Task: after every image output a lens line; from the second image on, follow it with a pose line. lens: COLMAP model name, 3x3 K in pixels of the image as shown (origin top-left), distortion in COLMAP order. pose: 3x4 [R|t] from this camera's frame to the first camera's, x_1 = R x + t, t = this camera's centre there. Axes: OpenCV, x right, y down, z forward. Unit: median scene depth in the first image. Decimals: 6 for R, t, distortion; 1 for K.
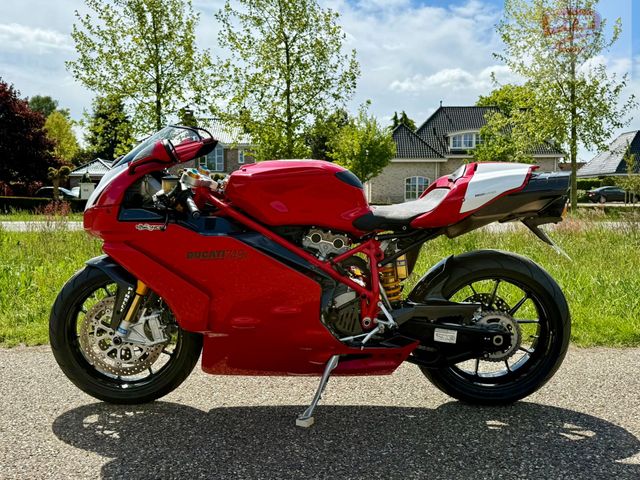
lens RADIAL K [[695.0, 0, 328.3], [0, 695.0, 239.6], [0, 0, 1]] dist [0.168188, -0.325722]
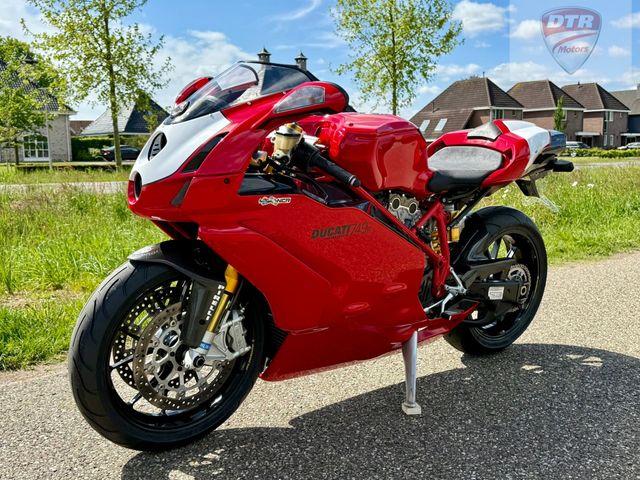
lens RADIAL K [[695.0, 0, 328.3], [0, 695.0, 239.6], [0, 0, 1]] dist [0.168188, -0.325722]
pose [[0.775958, -0.087799, 0.624645, -0.630430], [0.051501, 0.995778, 0.075988, -0.027848], [-0.628679, -0.026794, 0.777203, 0.361719]]
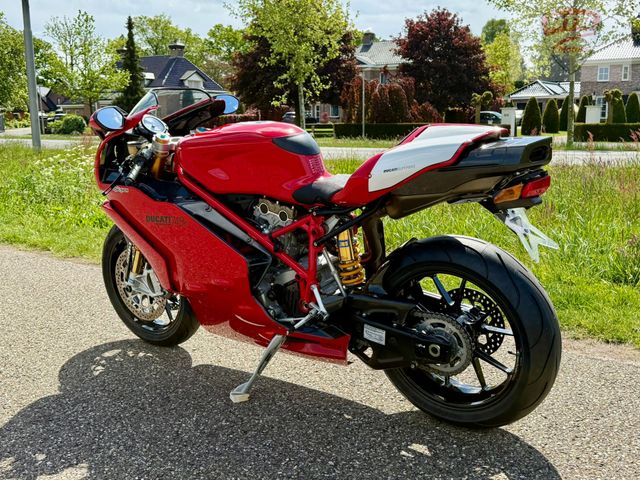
lens RADIAL K [[695.0, 0, 328.3], [0, 695.0, 239.6], [0, 0, 1]] dist [0.168188, -0.325722]
pose [[0.807262, 0.090039, -0.583285, 0.589976], [-0.024577, 0.992566, 0.119204, -0.073201], [0.589681, -0.081894, 0.803473, 0.295338]]
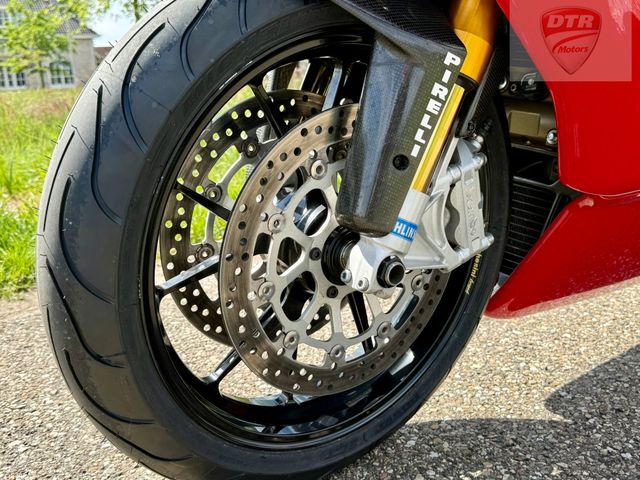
lens RADIAL K [[695.0, 0, 328.3], [0, 695.0, 239.6], [0, 0, 1]] dist [0.168188, -0.325722]
pose [[0.799636, -0.170493, 0.575772, -0.464522], [0.082400, 0.980931, 0.176027, 0.083456], [-0.594804, -0.093314, 0.798436, 0.802524]]
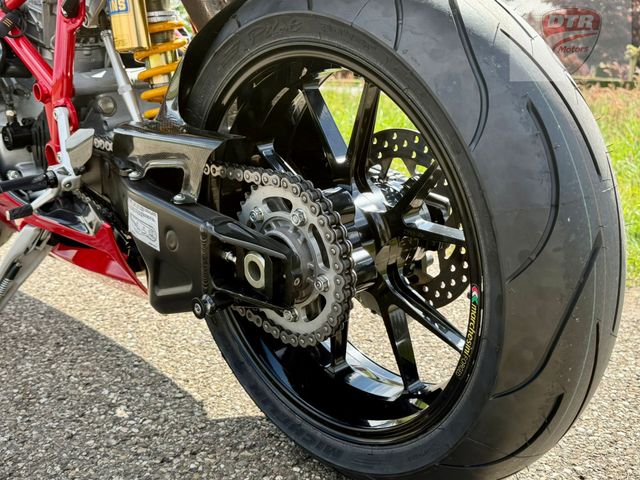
lens RADIAL K [[713.0, 0, 320.0], [0, 713.0, 240.0], [0, 0, 1]] dist [0.148160, -0.412772]
pose [[0.673928, 0.188420, -0.714366, 0.460423], [-0.078556, 0.979725, 0.184301, 0.074152], [0.734609, -0.068088, 0.675066, 0.813237]]
